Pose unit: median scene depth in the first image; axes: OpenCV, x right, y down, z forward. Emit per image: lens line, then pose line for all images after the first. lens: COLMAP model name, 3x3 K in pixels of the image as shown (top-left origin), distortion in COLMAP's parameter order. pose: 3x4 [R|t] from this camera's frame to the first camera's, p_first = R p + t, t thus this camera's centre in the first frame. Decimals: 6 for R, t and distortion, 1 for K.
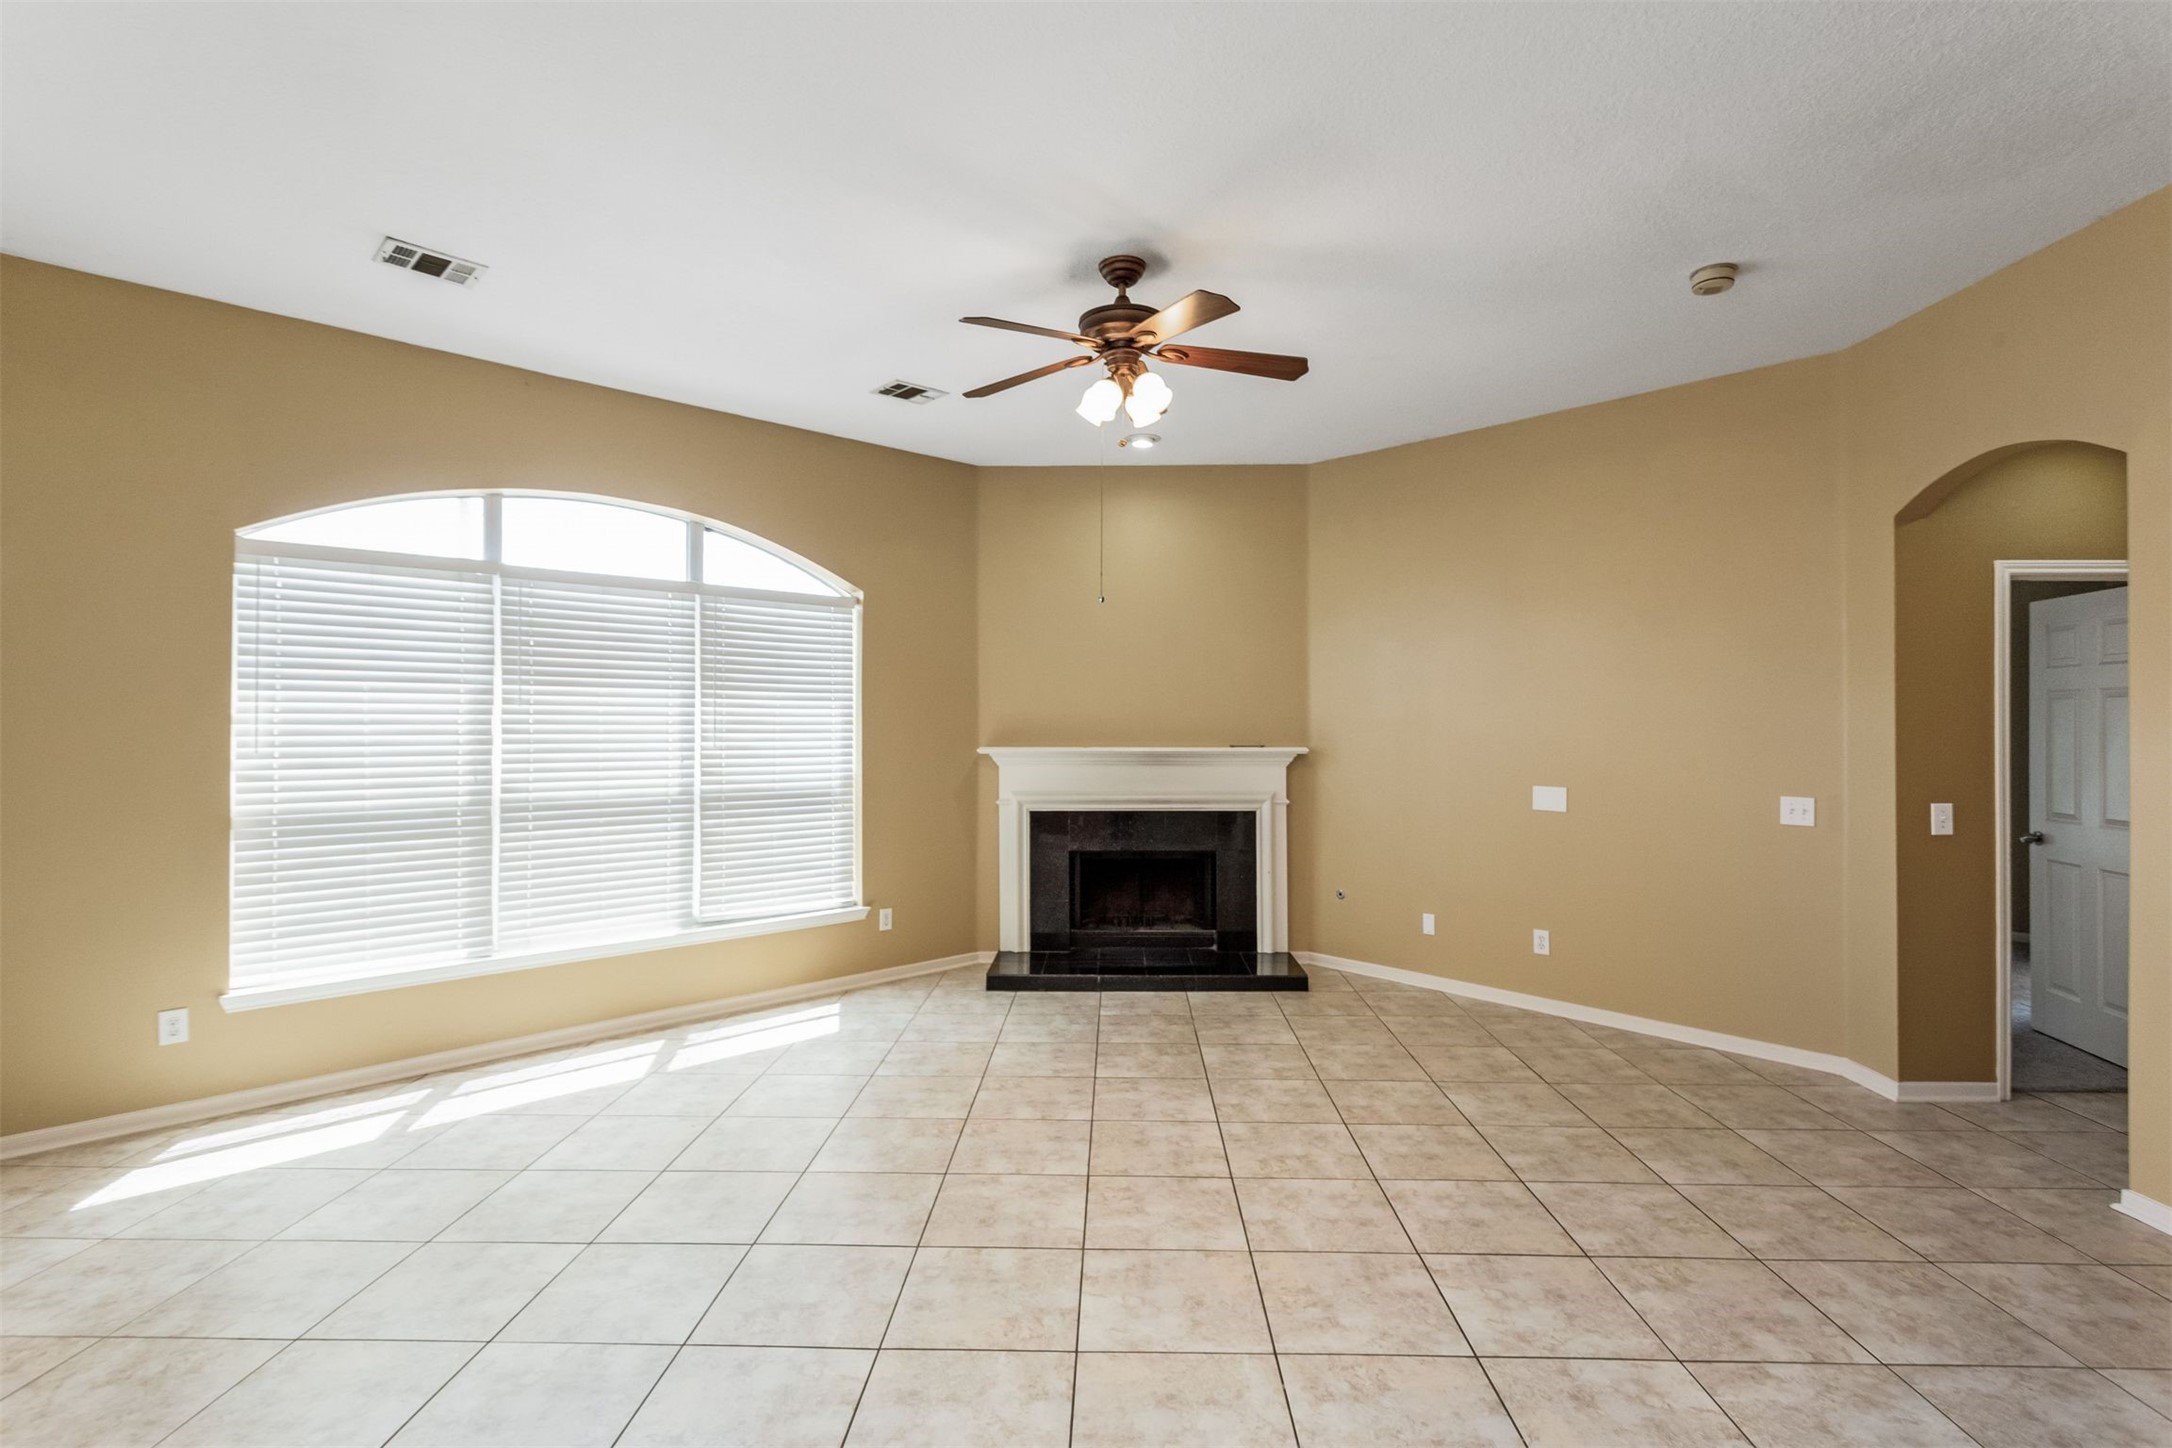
lens RADIAL K [[1027.7, 0, 1106.7], [0, 1027.7, 710.2], [0, 0, 1]] dist [0.003243, 0.000682]
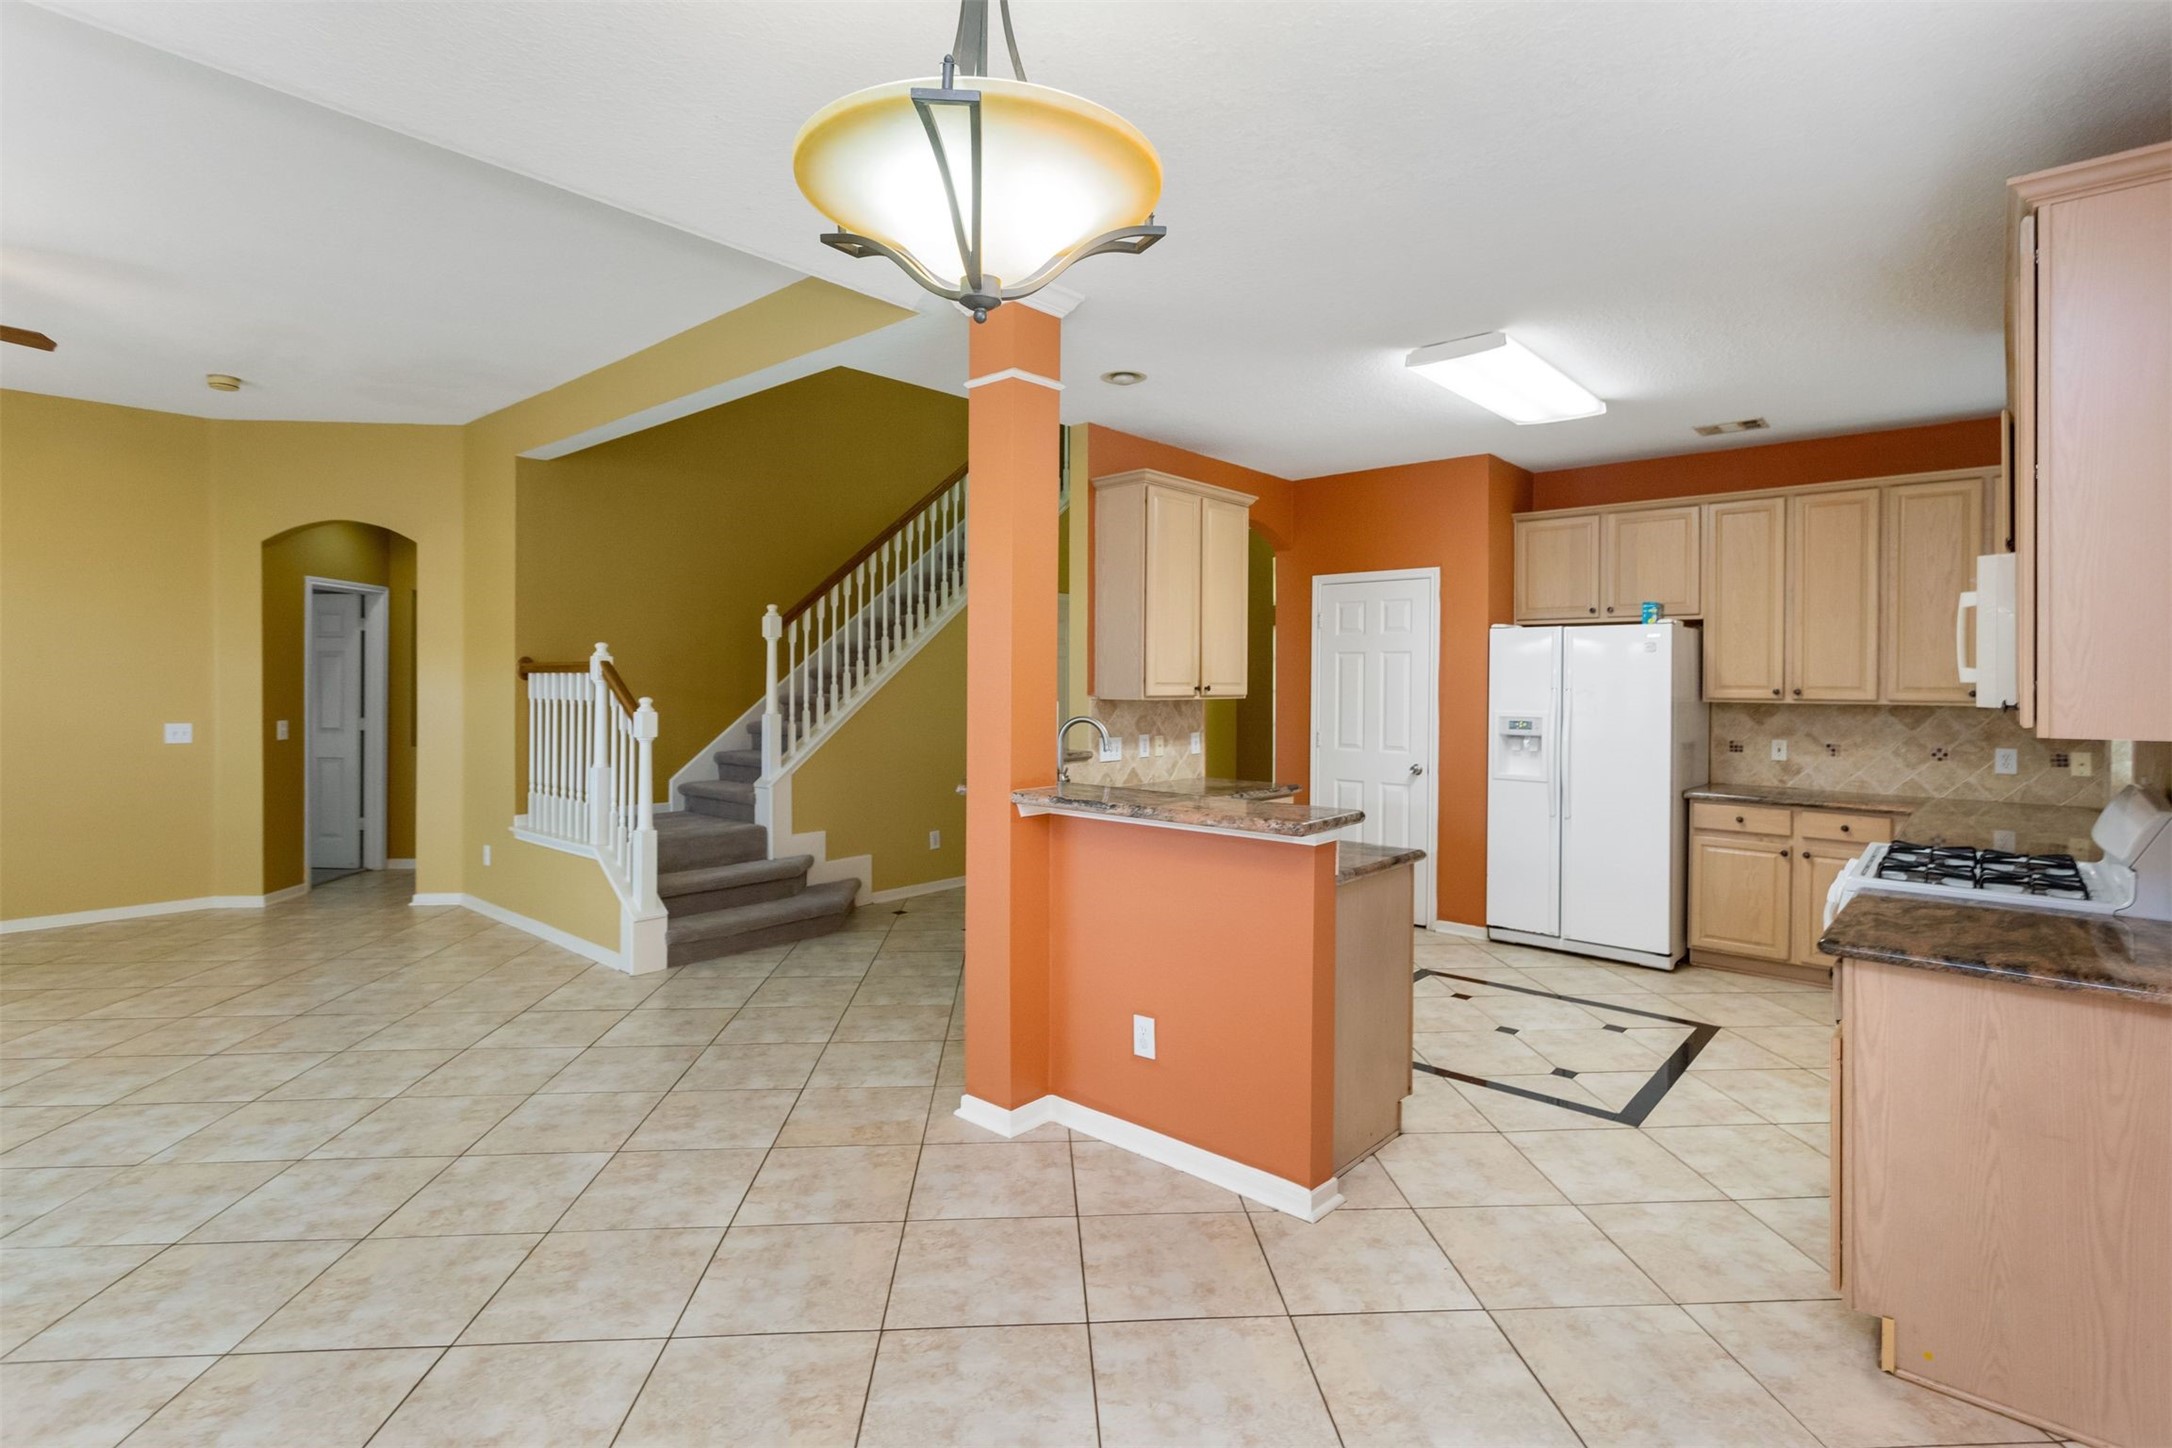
lens RADIAL K [[1031.4, 0, 1096.6], [0, 1031.4, 693.5], [0, 0, 1]] dist [0.000482, 0.000793]
pose [[-0.085514, -0.017513, 0.996183, -0.834457], [-0.017024, 0.999725, 0.016114, -0.001361], [-0.996192, -0.015581, -0.085788, -0.133285]]
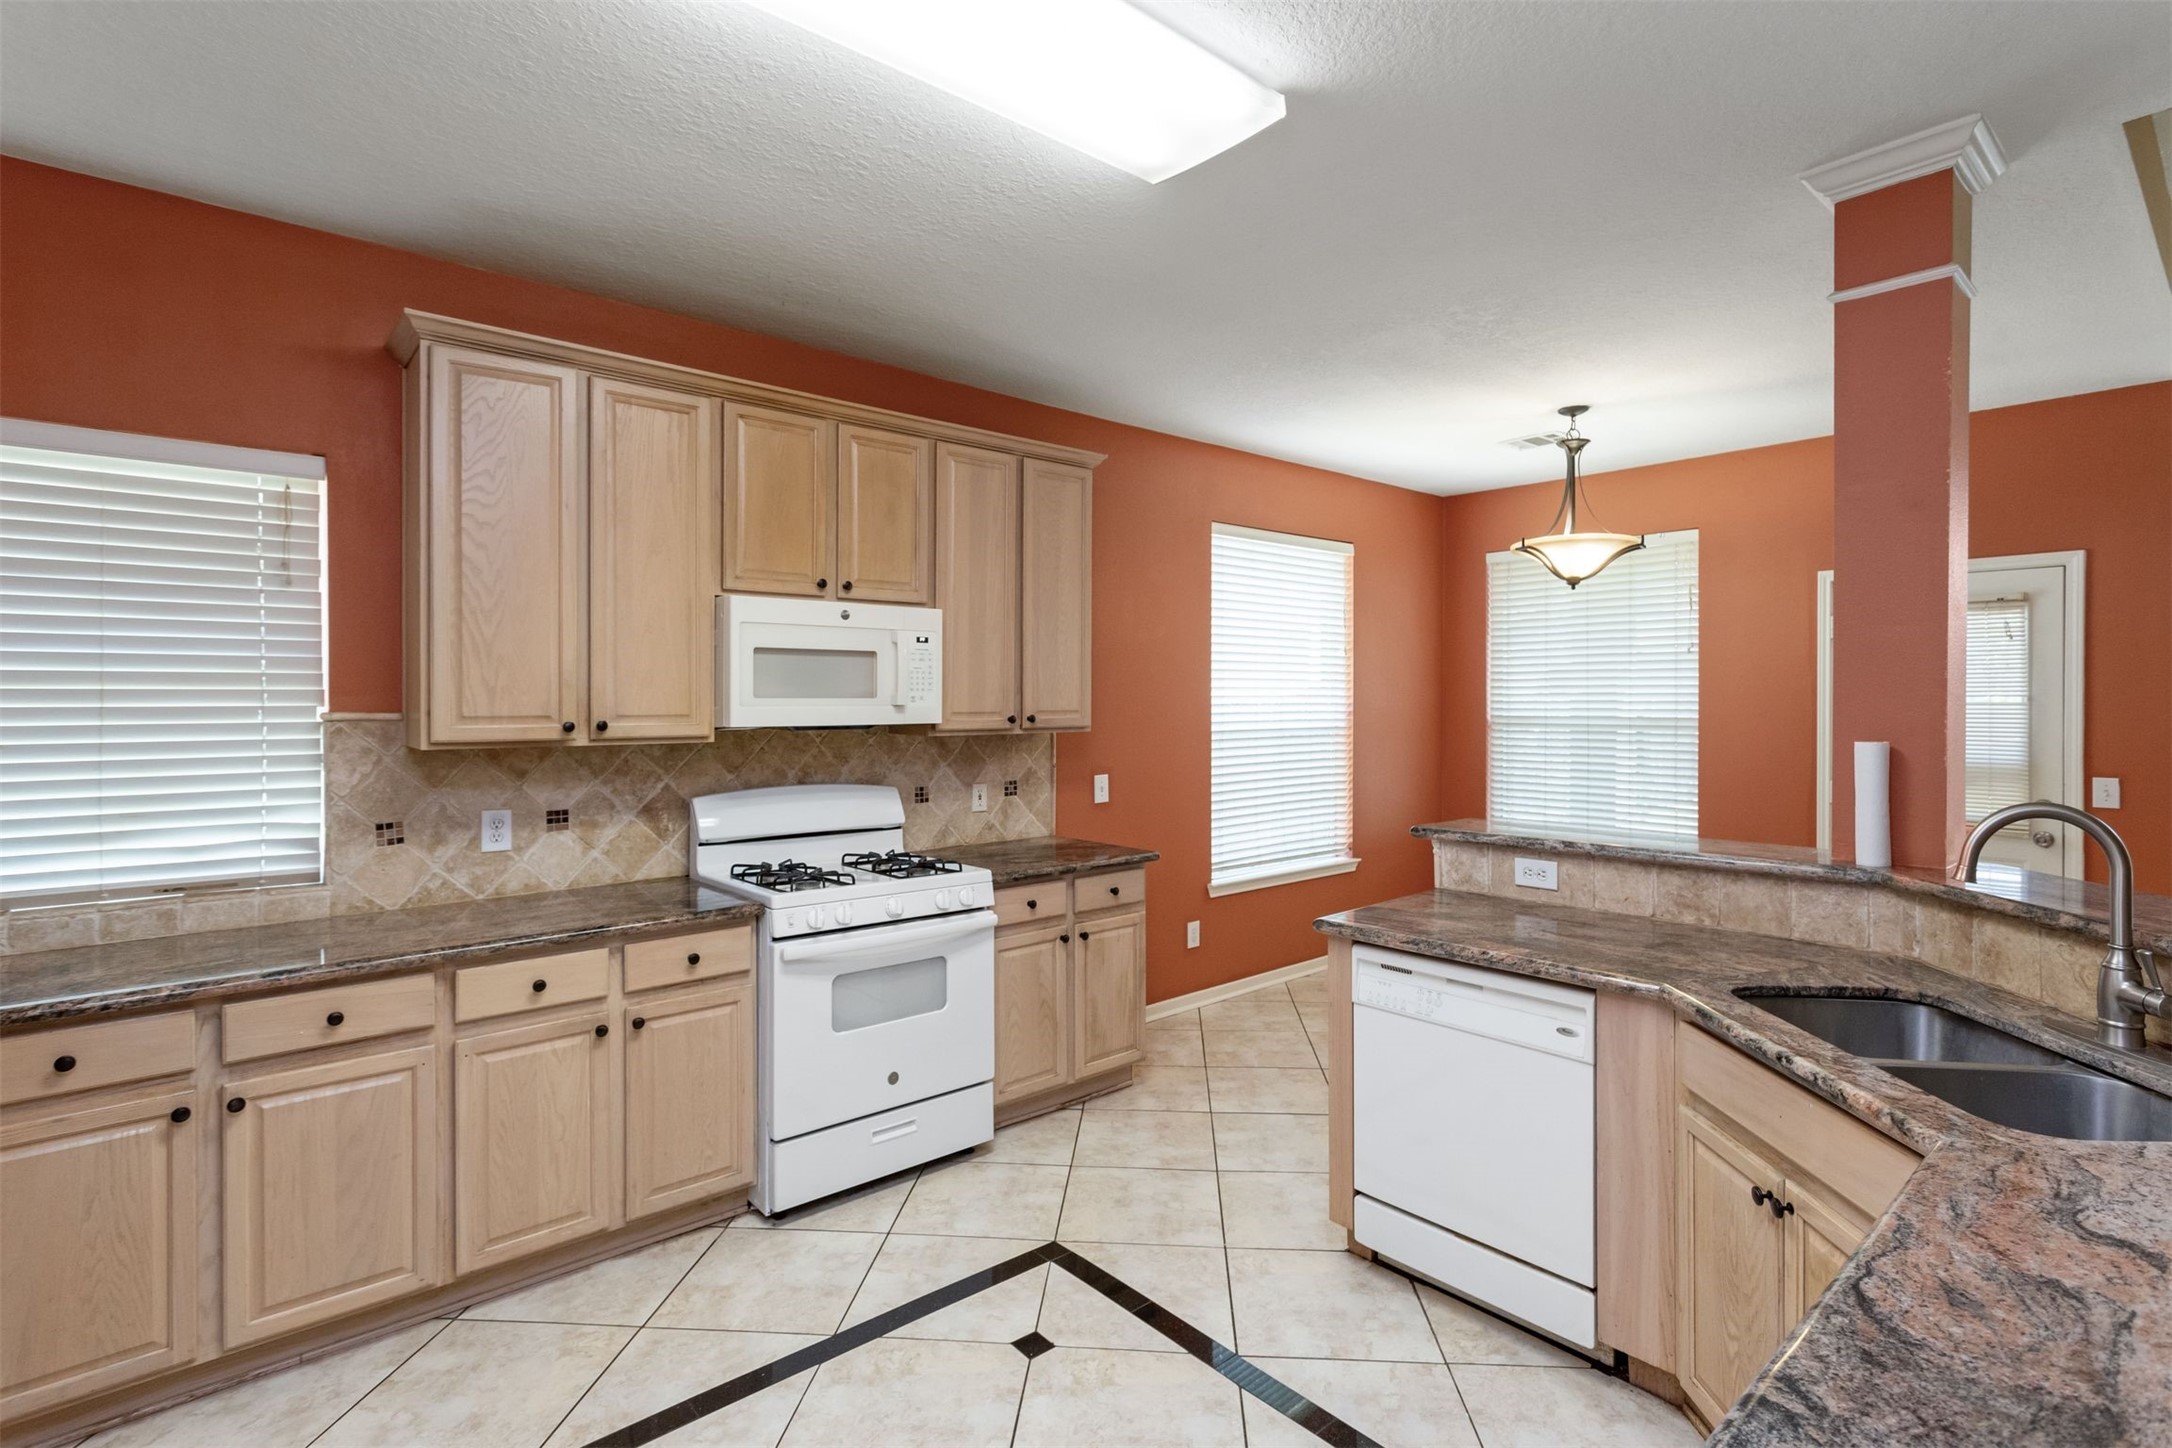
lens RADIAL K [[1023.4, 0, 1074.2], [0, 1023.4, 701.5], [0, 0, 1]] dist [-0.001652, -0.000090]
pose [[-0.067310, -0.002473, -0.997729, 0.480307], [0.015690, 0.999871, -0.003537, -0.004576], [0.997609, -0.015892, -0.067262, -0.532011]]
